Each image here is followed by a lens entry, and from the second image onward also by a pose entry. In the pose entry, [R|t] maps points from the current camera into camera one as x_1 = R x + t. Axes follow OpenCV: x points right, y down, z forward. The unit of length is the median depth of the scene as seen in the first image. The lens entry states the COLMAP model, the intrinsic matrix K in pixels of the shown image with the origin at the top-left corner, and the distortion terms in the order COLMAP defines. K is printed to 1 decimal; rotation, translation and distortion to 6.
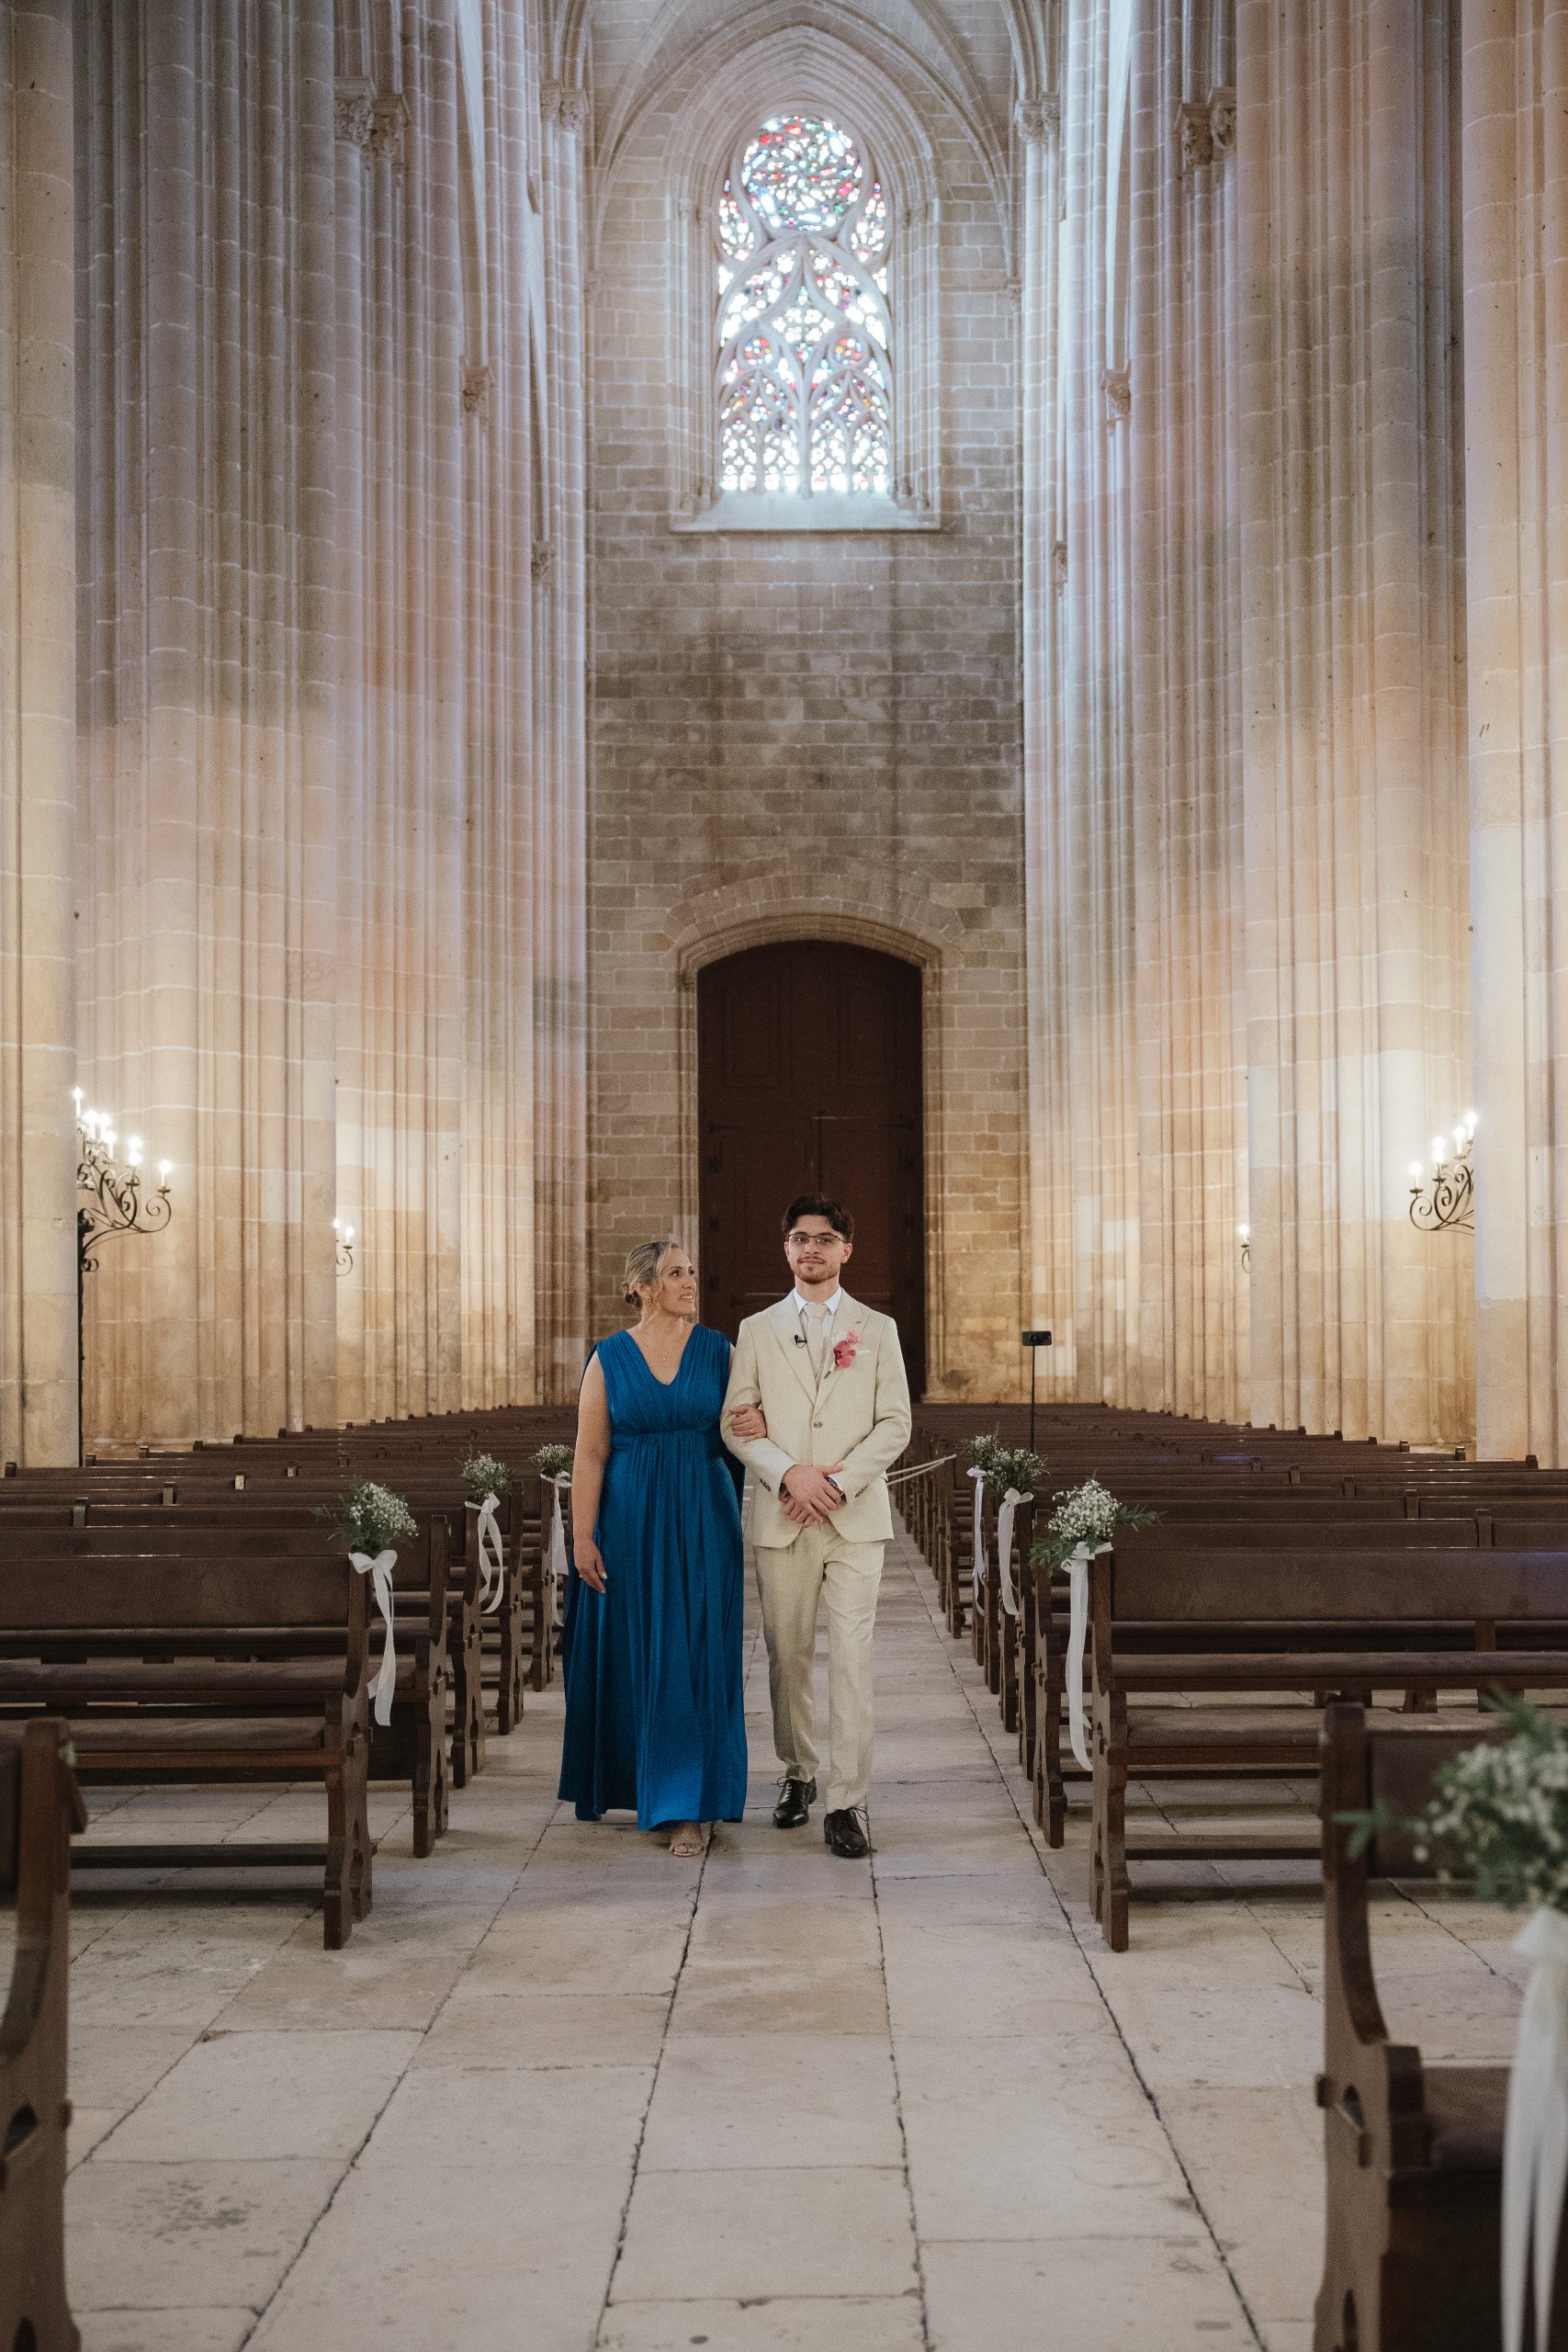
lens RADIAL K [[2308.7, 0, 804.7], [0, 2308.7, 1289.2], [0, 0, 1]] dist [-0.061864, 0.124830]
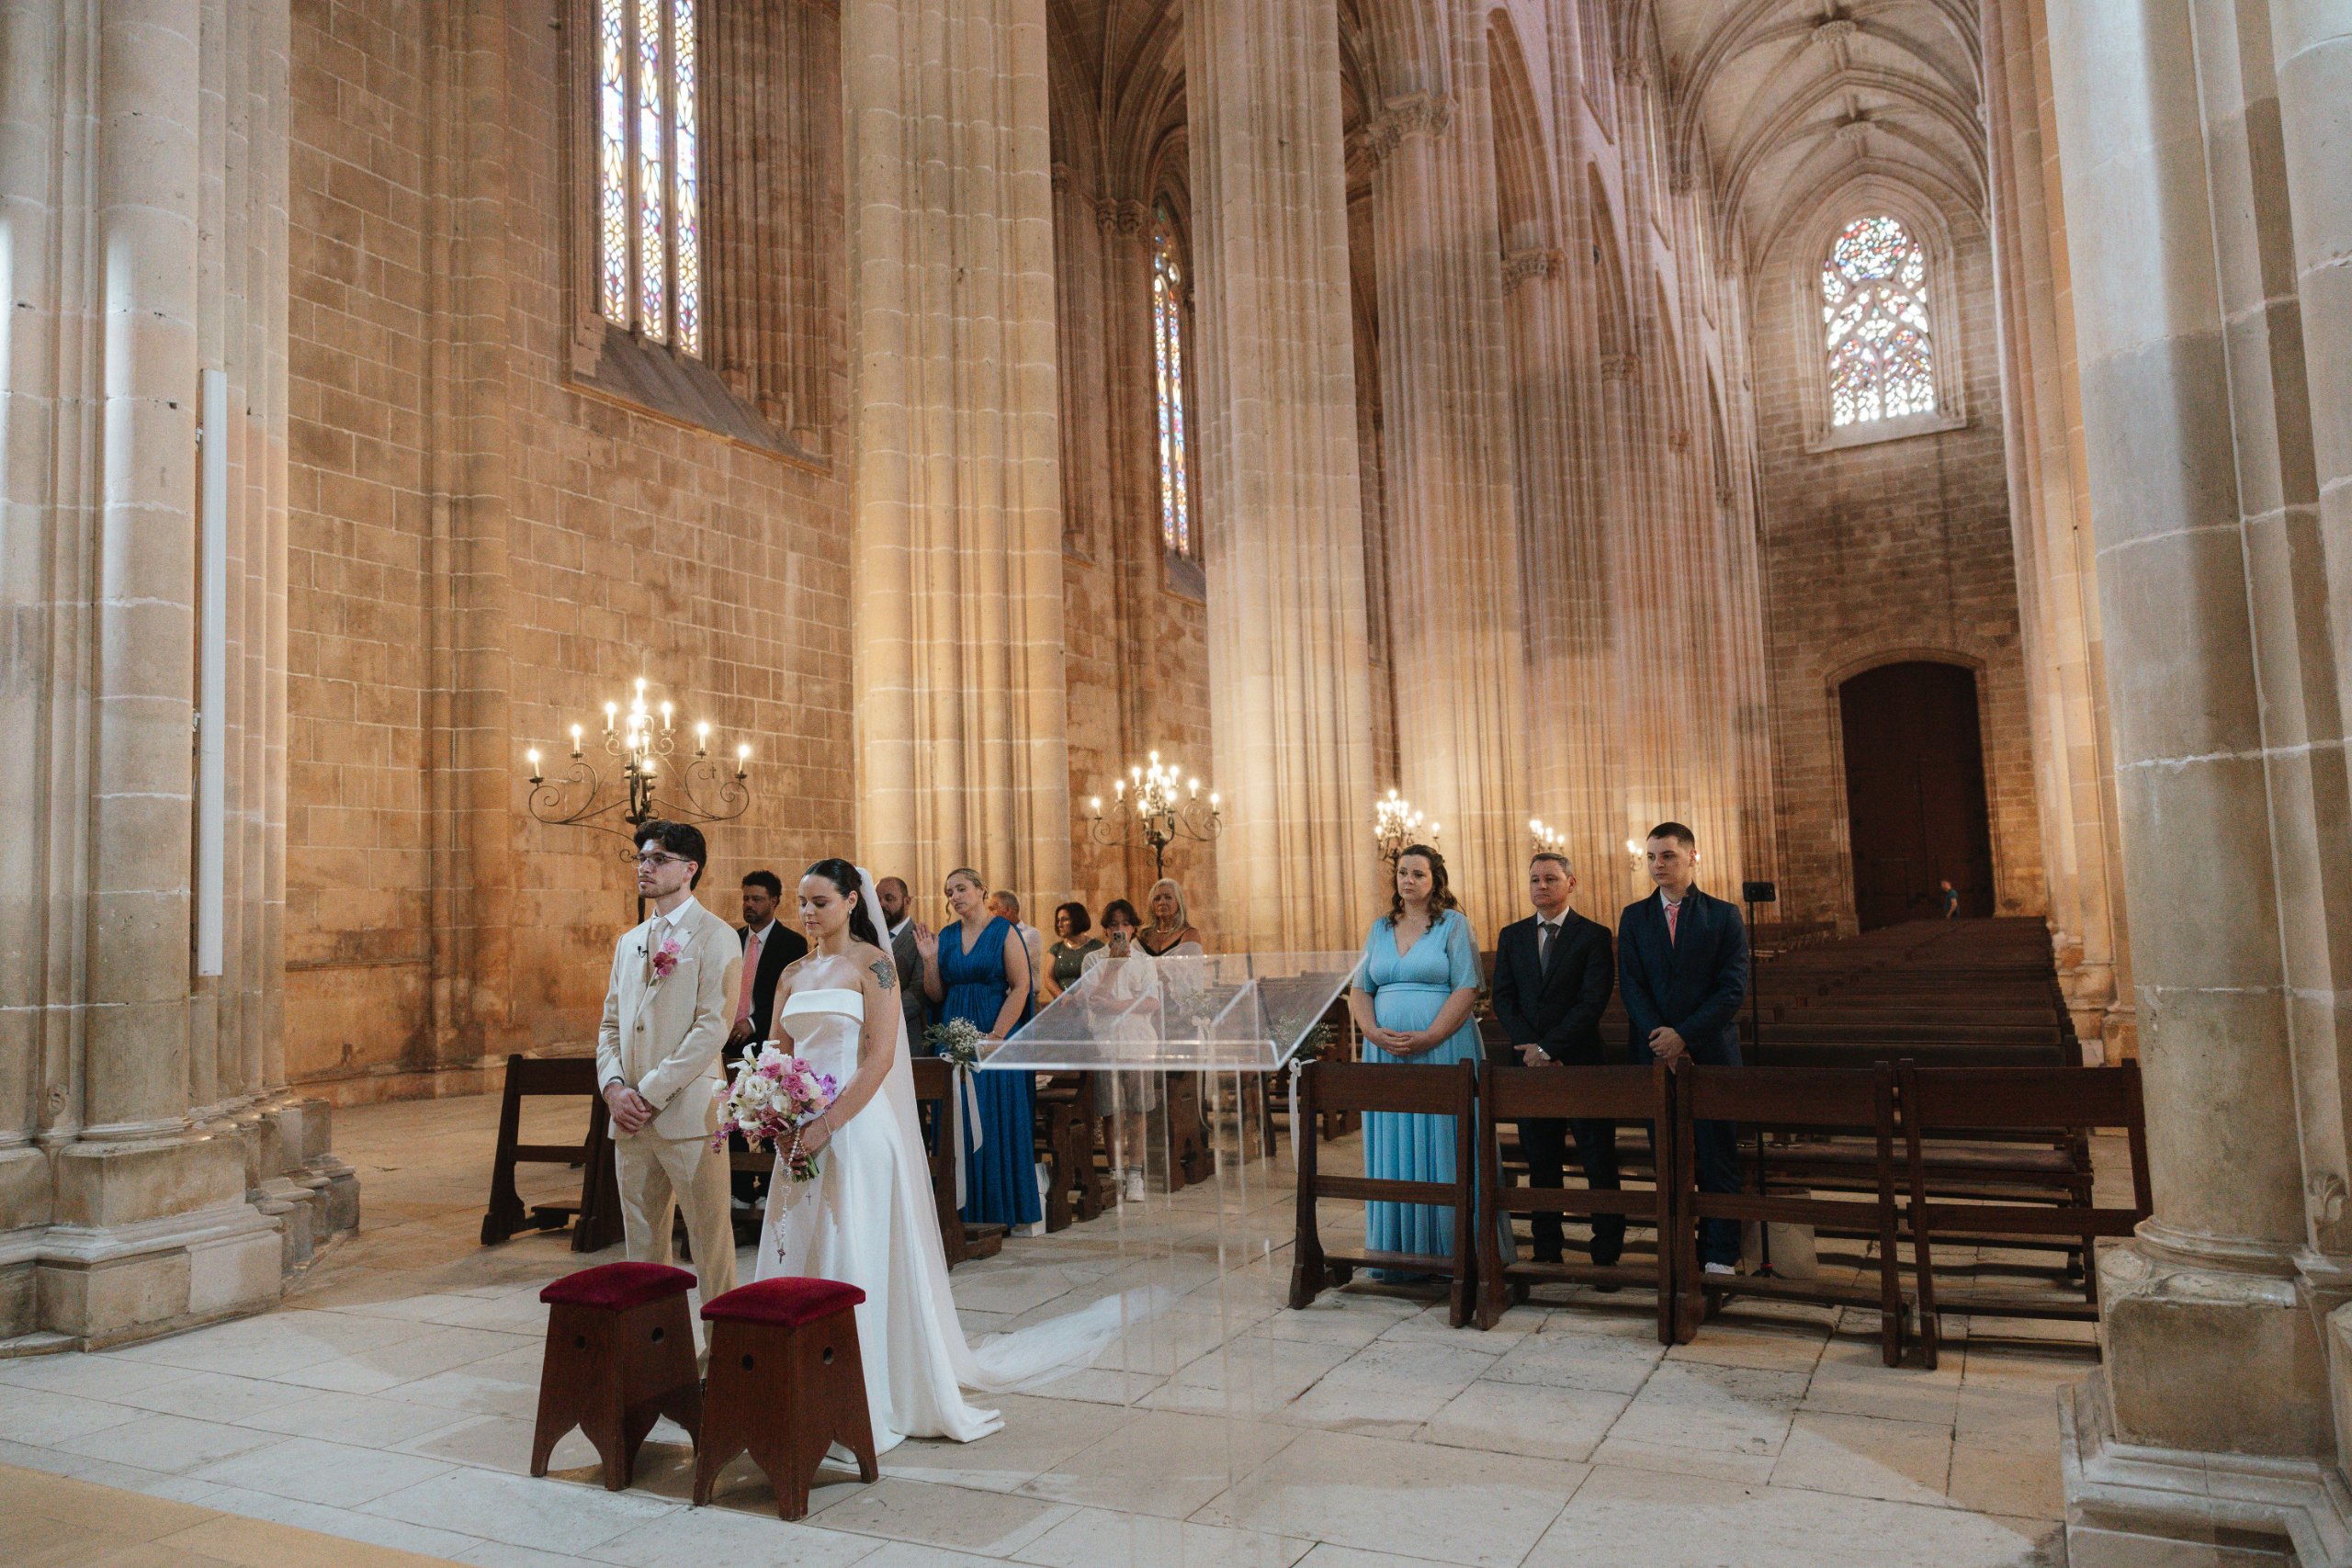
lens RADIAL K [[1618.6, 0, 1227.1], [0, 1618.6, 812.1], [0, 0, 1]] dist [0.002629, -0.003393]
pose [[0.889279, -0.055600, -0.453973, 0.114689], [0.045440, 0.998413, -0.033268, -0.019171], [0.455102, 0.008956, 0.890394, -0.419802]]
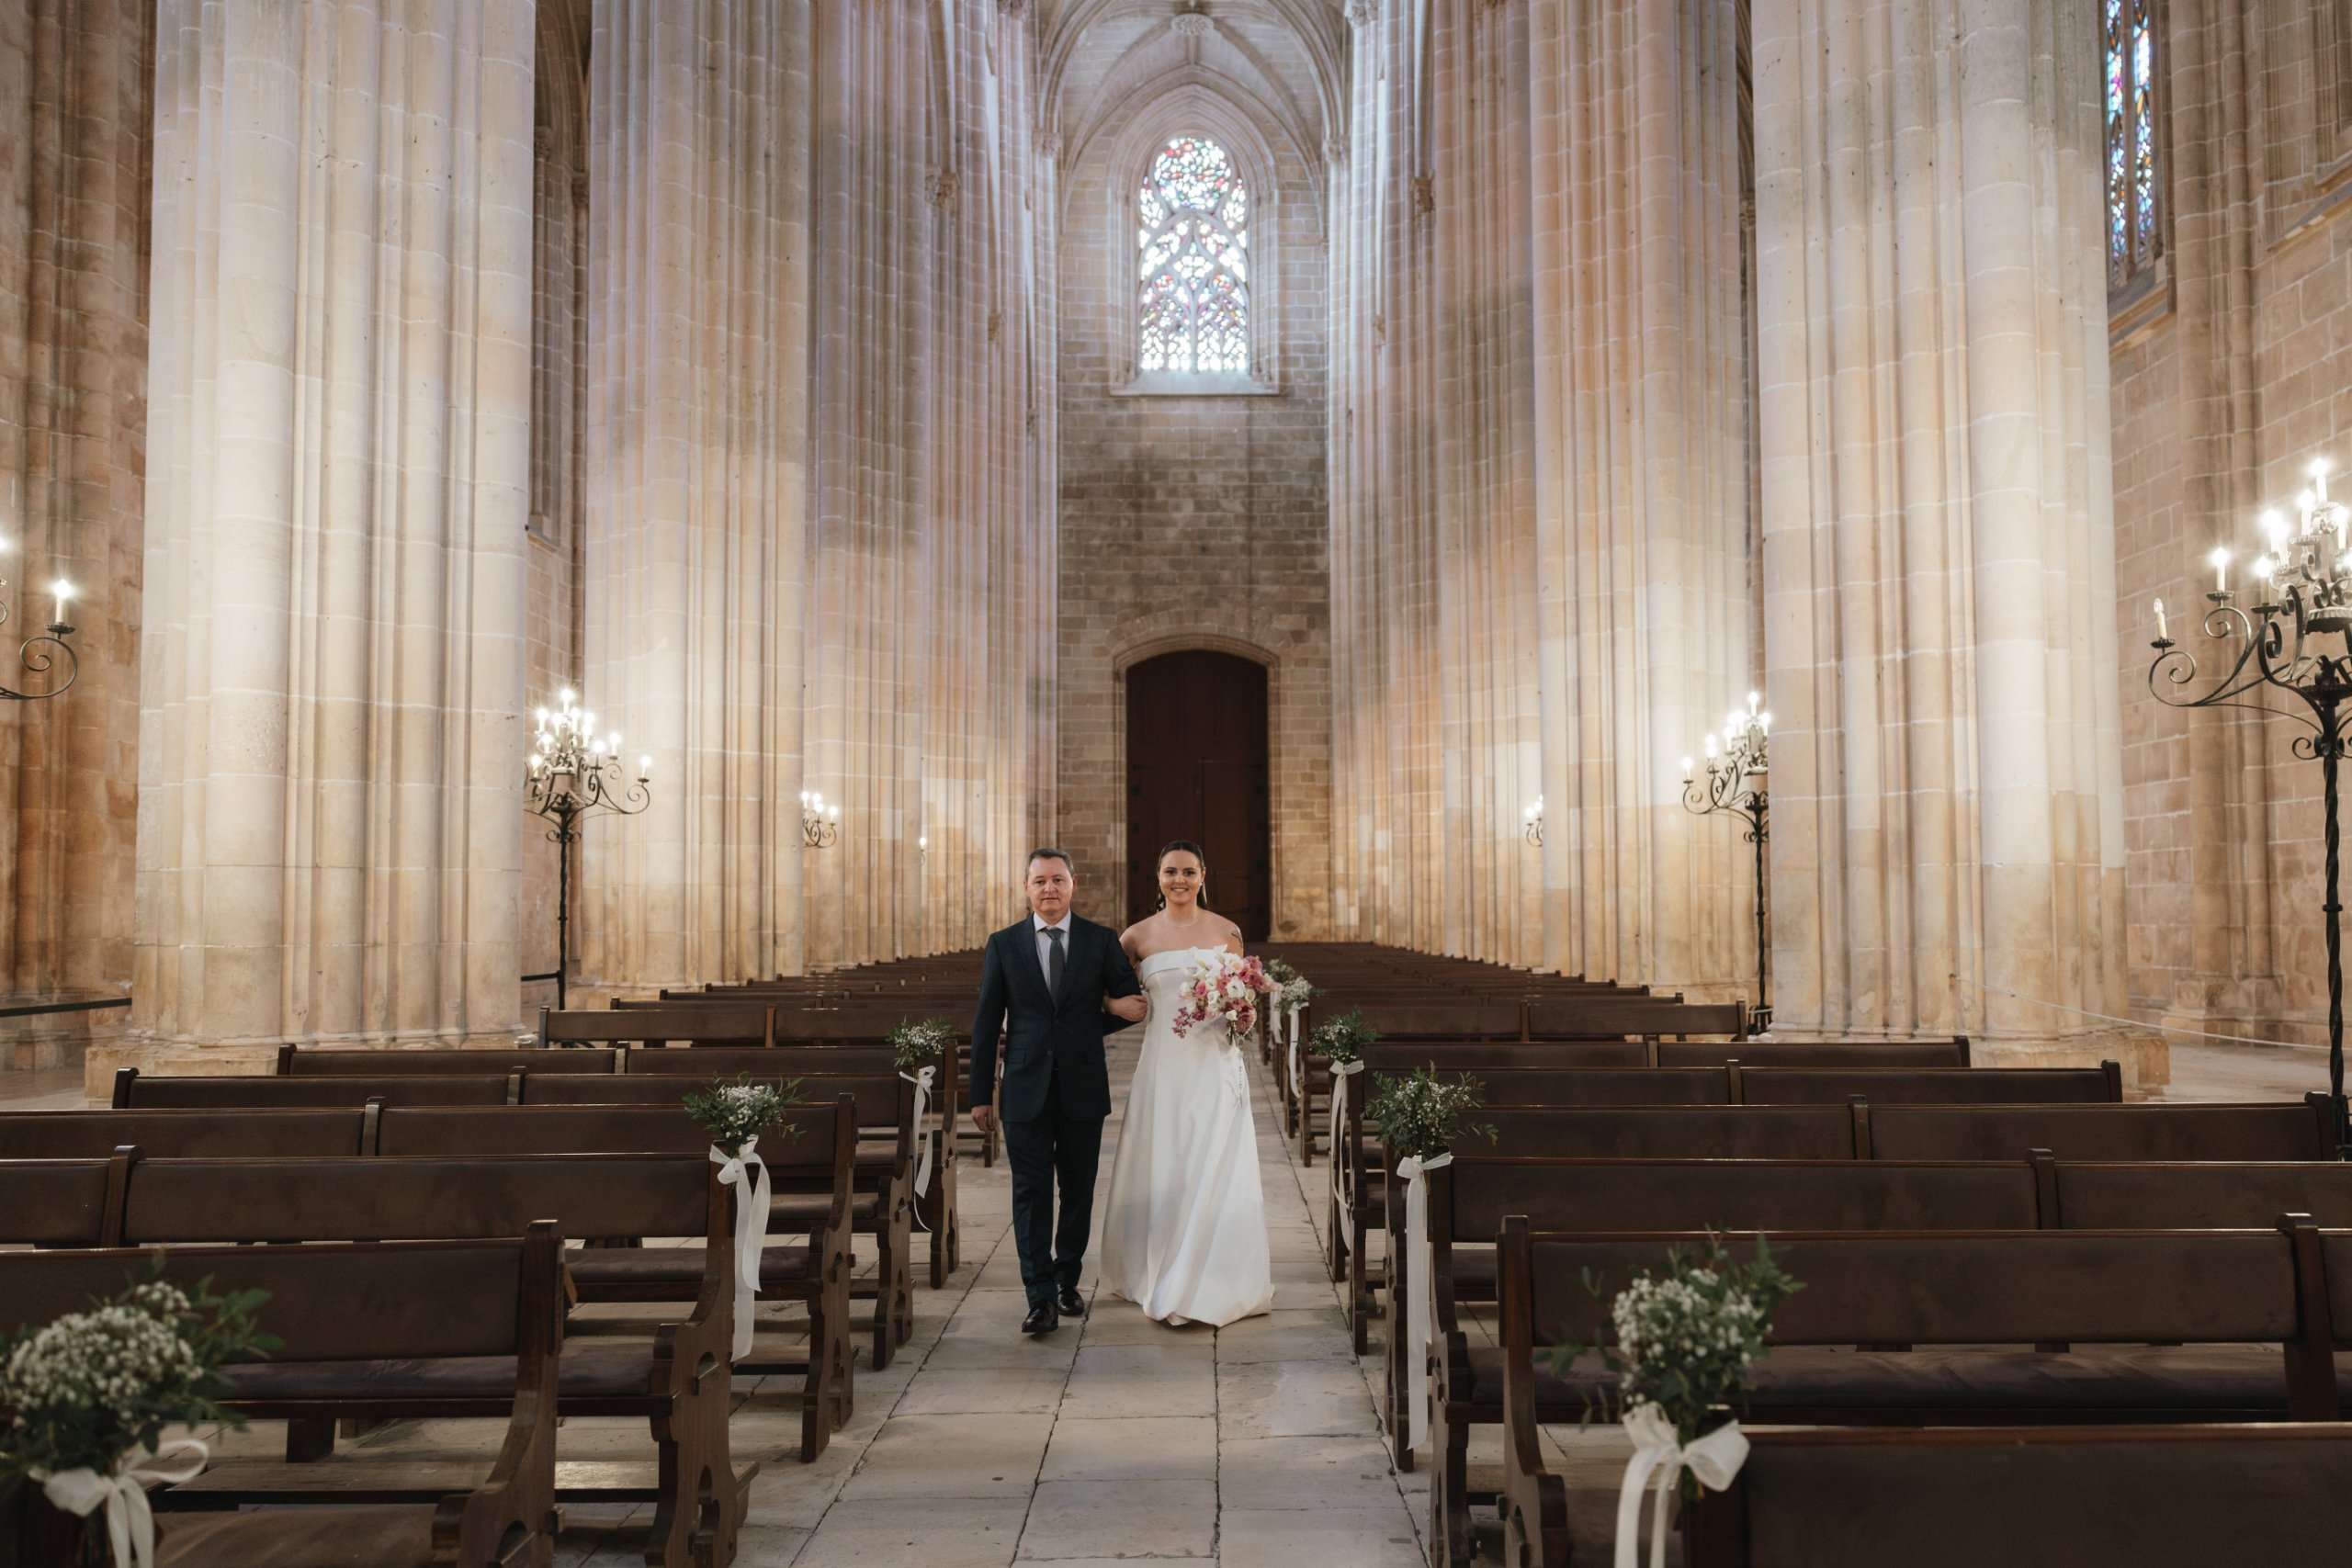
lens RADIAL K [[1618.6, 0, 1227.1], [0, 1618.6, 812.1], [0, 0, 1]] dist [0.002629, -0.003393]
pose [[0.999827, 0.001754, 0.018538, 0.003019], [-0.001198, 0.999550, -0.029966, -0.007142], [-0.018582, 0.029939, 0.999379, -0.130184]]
